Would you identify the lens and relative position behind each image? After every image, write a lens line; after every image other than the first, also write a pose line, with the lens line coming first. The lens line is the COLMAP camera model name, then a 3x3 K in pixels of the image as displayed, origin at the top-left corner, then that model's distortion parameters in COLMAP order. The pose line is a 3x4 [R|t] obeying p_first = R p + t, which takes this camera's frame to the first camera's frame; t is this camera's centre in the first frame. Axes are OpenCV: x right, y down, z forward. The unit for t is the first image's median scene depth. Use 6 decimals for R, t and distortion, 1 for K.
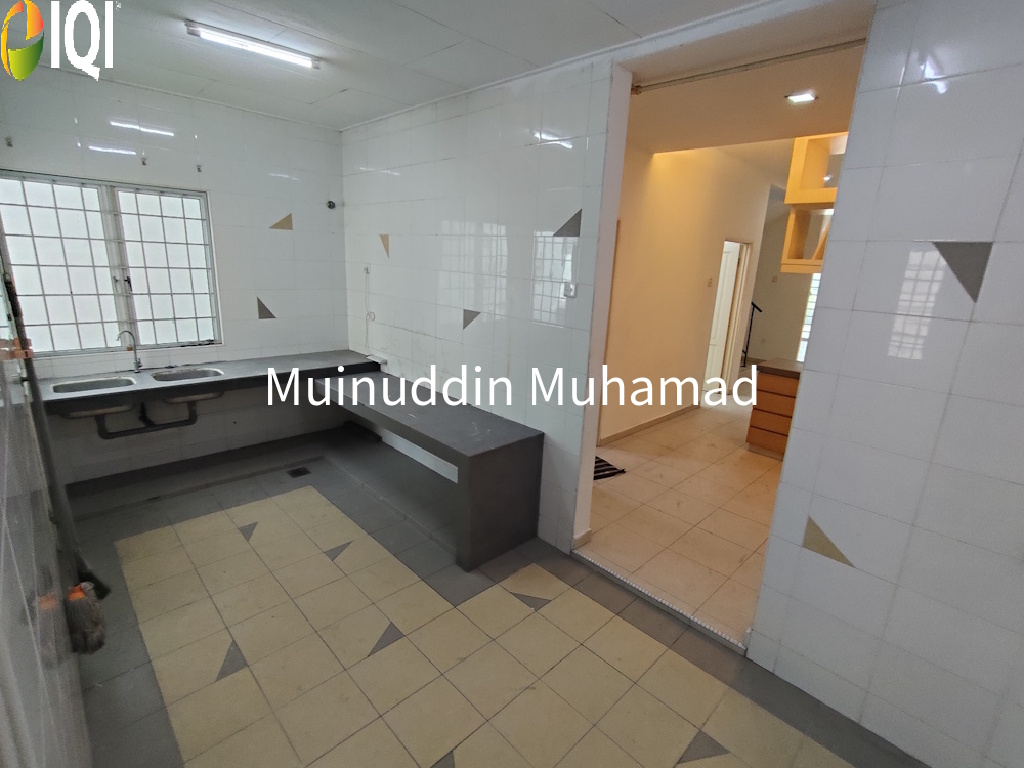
lens RADIAL K [[486.7, 0, 520.1], [0, 486.7, 386.4], [0, 0, 1]] dist [0.001822, 0.000986]
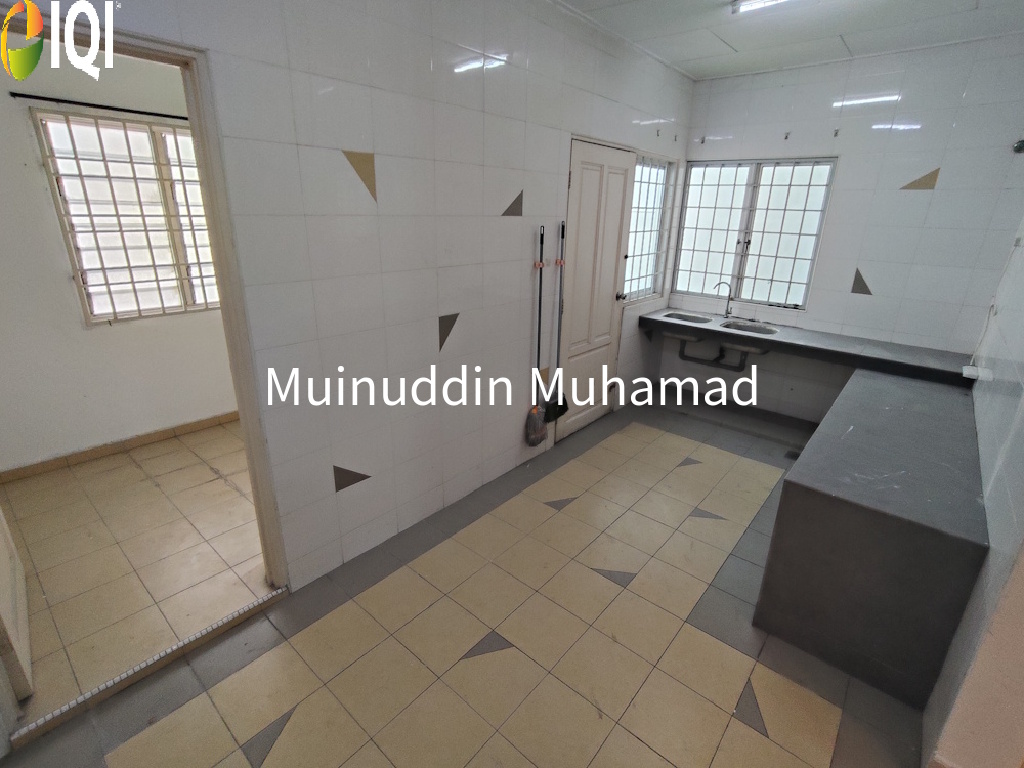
lens RADIAL K [[486.7, 0, 518.3], [0, 486.7, 375.9], [0, 0, 1]] dist [0.001822, 0.000986]
pose [[0.092033, 0.282821, -0.954747, 0.383482], [-0.279833, 0.927522, 0.247781, -0.052779], [0.955627, 0.244366, 0.164505, 0.346334]]
